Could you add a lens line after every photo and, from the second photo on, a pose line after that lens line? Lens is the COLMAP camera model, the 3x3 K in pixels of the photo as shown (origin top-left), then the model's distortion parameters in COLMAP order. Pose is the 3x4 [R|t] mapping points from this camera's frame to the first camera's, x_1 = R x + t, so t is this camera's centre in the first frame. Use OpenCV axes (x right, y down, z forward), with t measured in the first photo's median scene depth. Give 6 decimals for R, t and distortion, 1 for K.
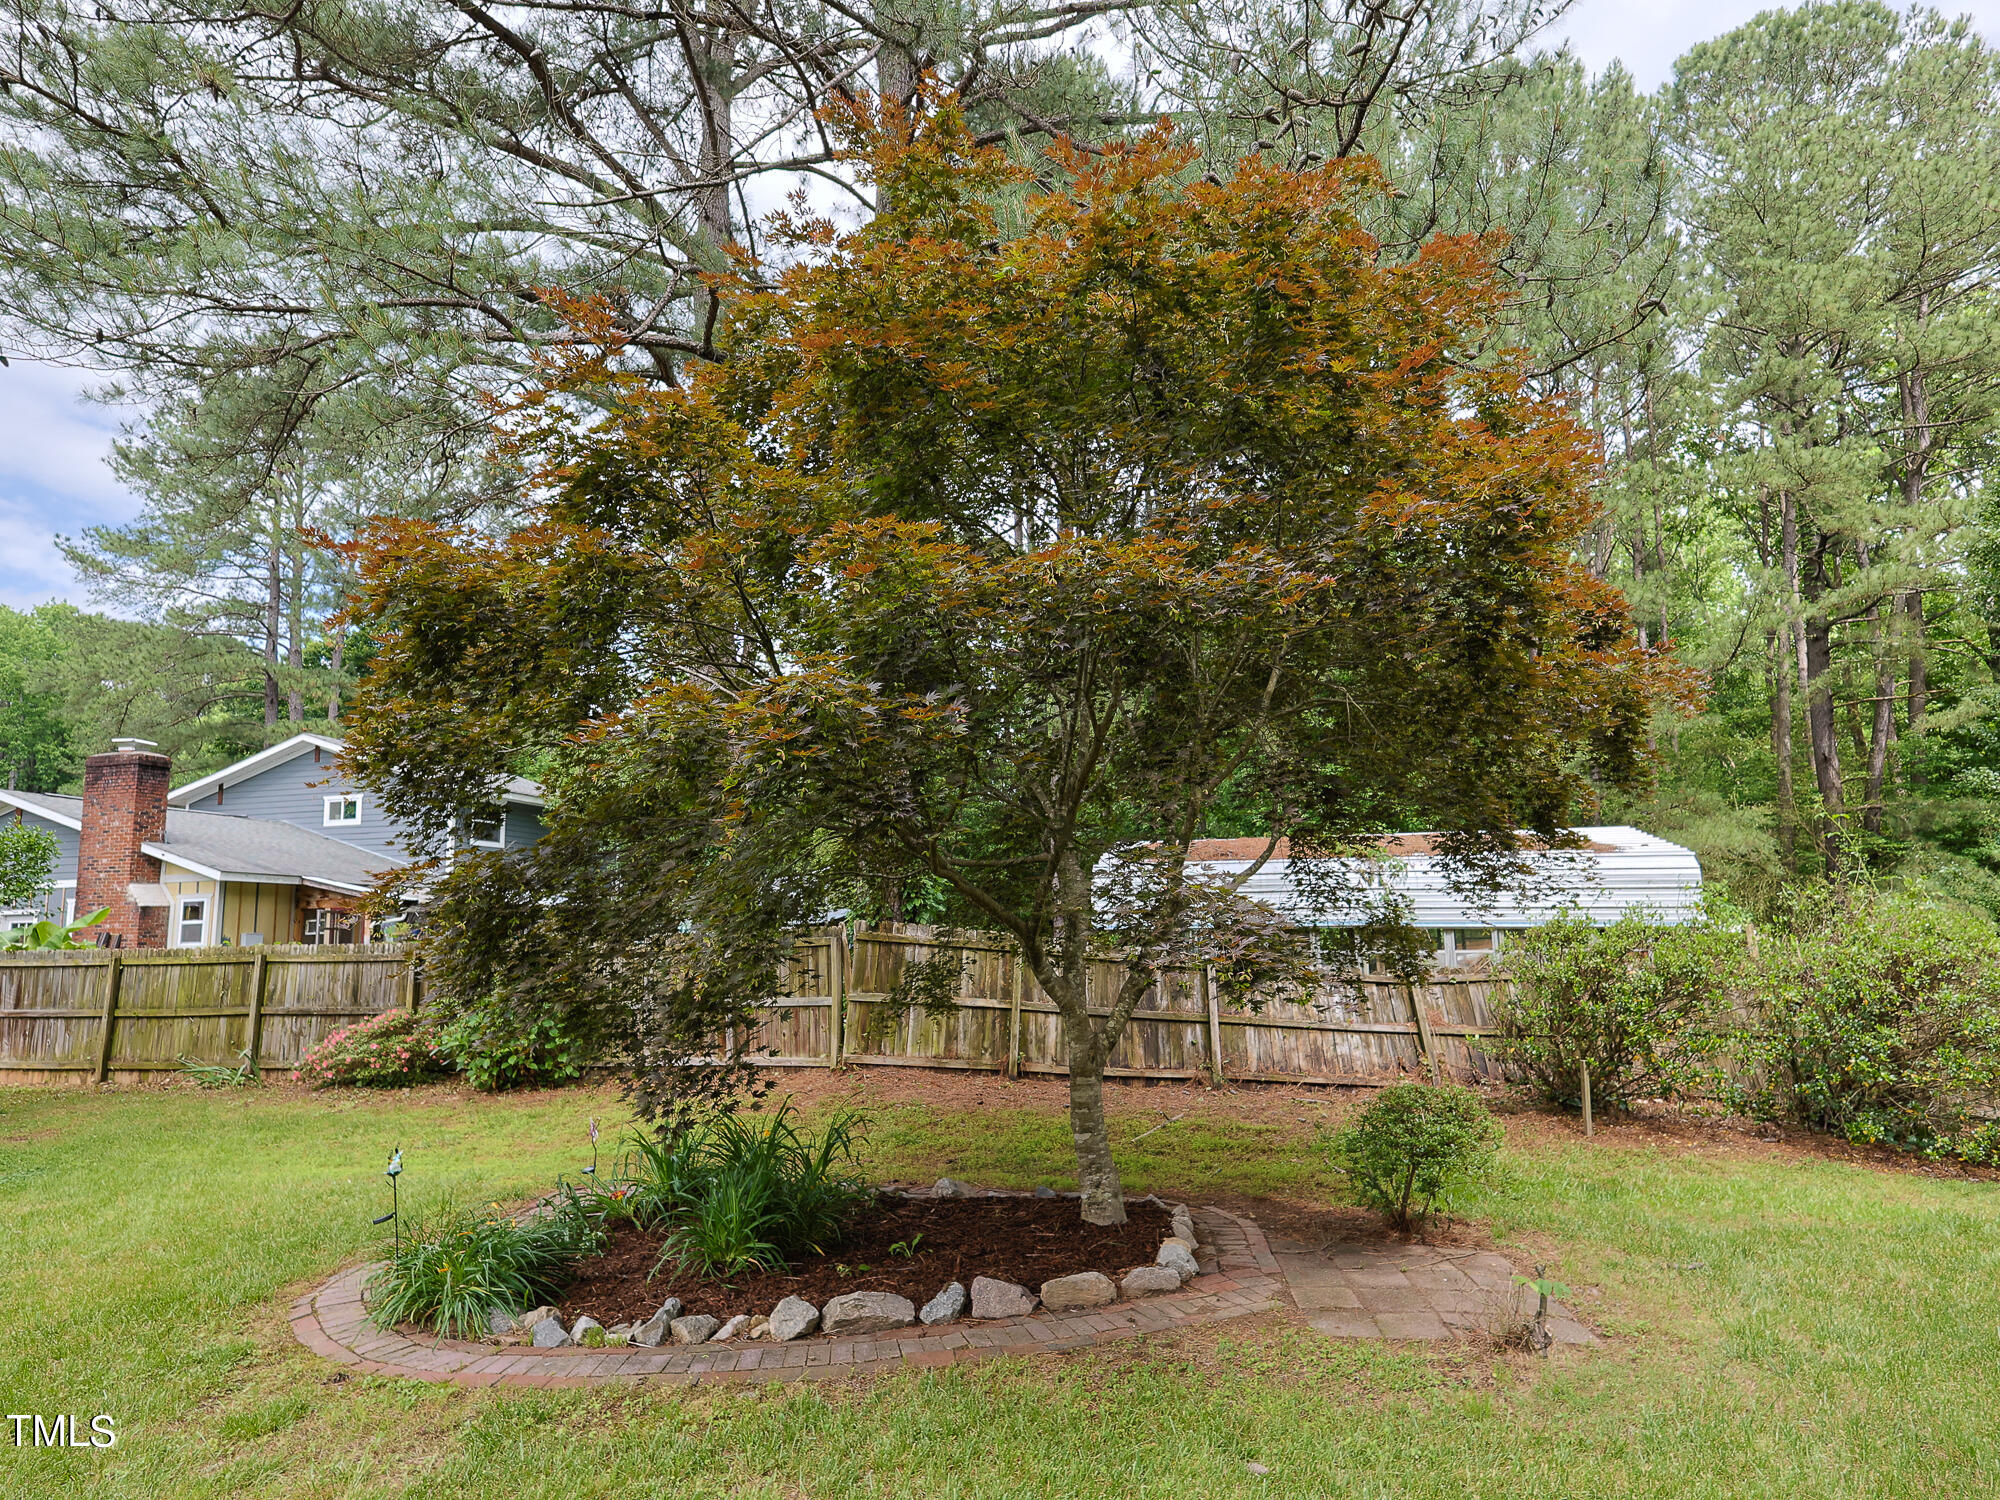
lens RADIAL K [[1066.9, 0, 1000.0], [0, 1066.9, 750.0], [0, 0, 1]] dist [0.003717, 0.000758]
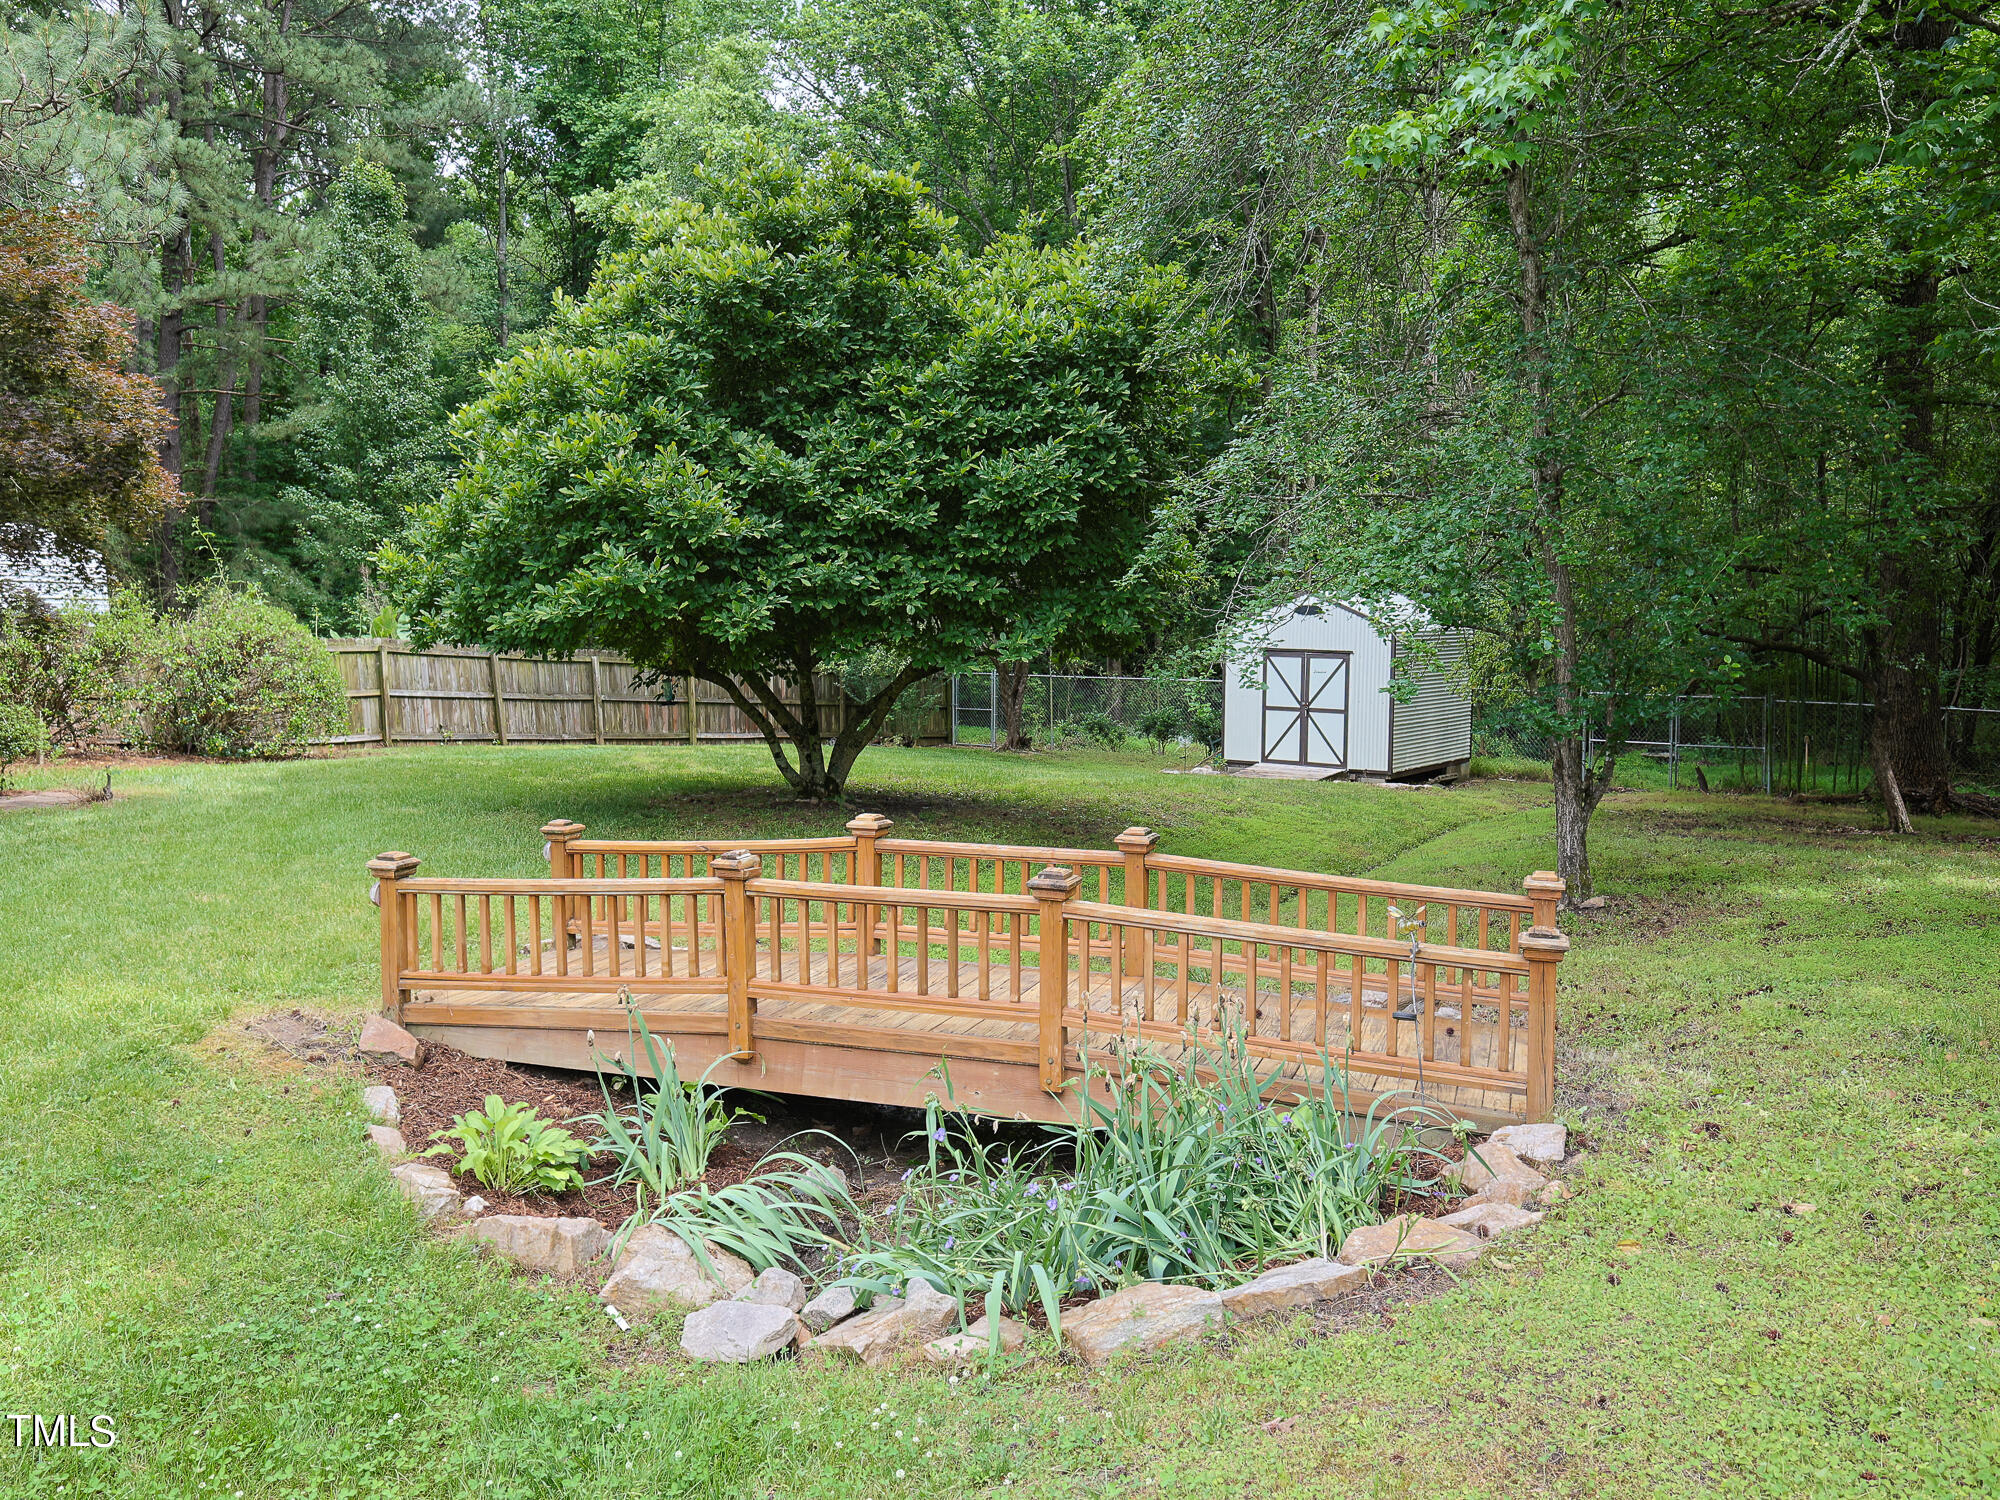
lens RADIAL K [[1346.5, 0, 1000.0], [0, 1346.5, 750.0], [0, 0, 1]] dist [-0.000127, -0.000061]
pose [[0.342714, -0.085088, 0.935579, -0.610786], [-0.160416, 0.975963, 0.147523, -0.103962], [-0.925642, -0.200640, 0.320826, -0.658545]]
